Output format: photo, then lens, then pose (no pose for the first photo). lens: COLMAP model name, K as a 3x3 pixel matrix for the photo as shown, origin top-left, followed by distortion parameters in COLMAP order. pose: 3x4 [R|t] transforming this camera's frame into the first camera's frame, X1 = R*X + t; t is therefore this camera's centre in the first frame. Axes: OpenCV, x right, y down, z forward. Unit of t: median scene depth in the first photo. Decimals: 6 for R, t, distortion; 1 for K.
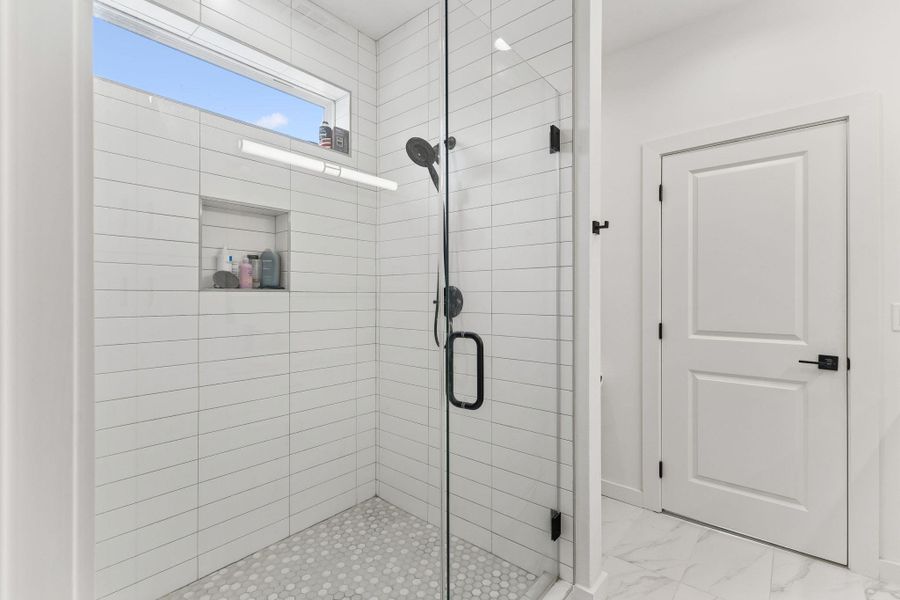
lens RADIAL K [[408.0, 0, 449.4], [0, 408.0, 302.0], [0, 0, 1]] dist [-0.001666, -0.000591]
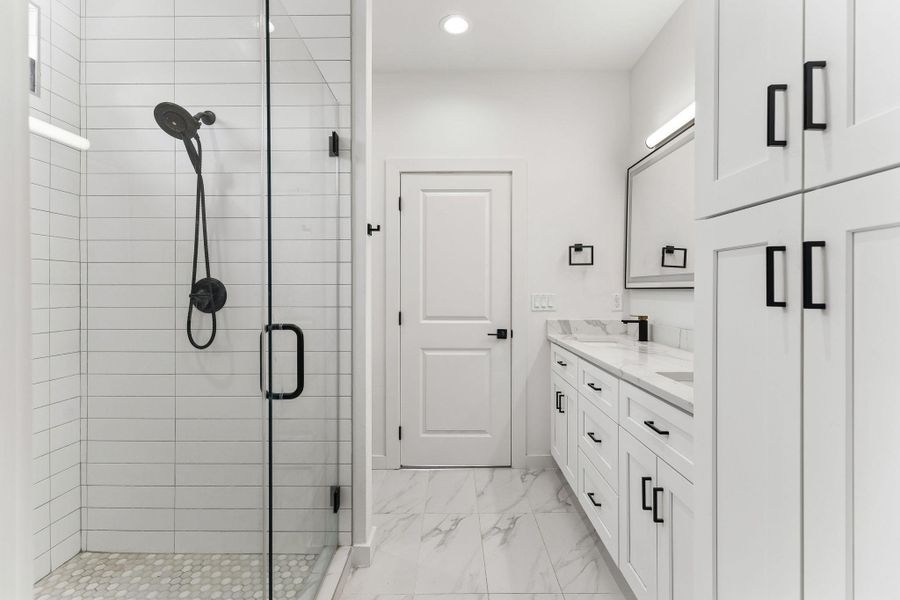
lens RADIAL K [[408.0, 0, 449.4], [0, 408.0, 302.0], [0, 0, 1]] dist [-0.001666, -0.000591]
pose [[0.768753, -0.018990, 0.639264, -0.176148], [0.009427, 0.999787, 0.018363, 0.002440], [-0.639476, -0.008090, 0.768768, -0.027679]]
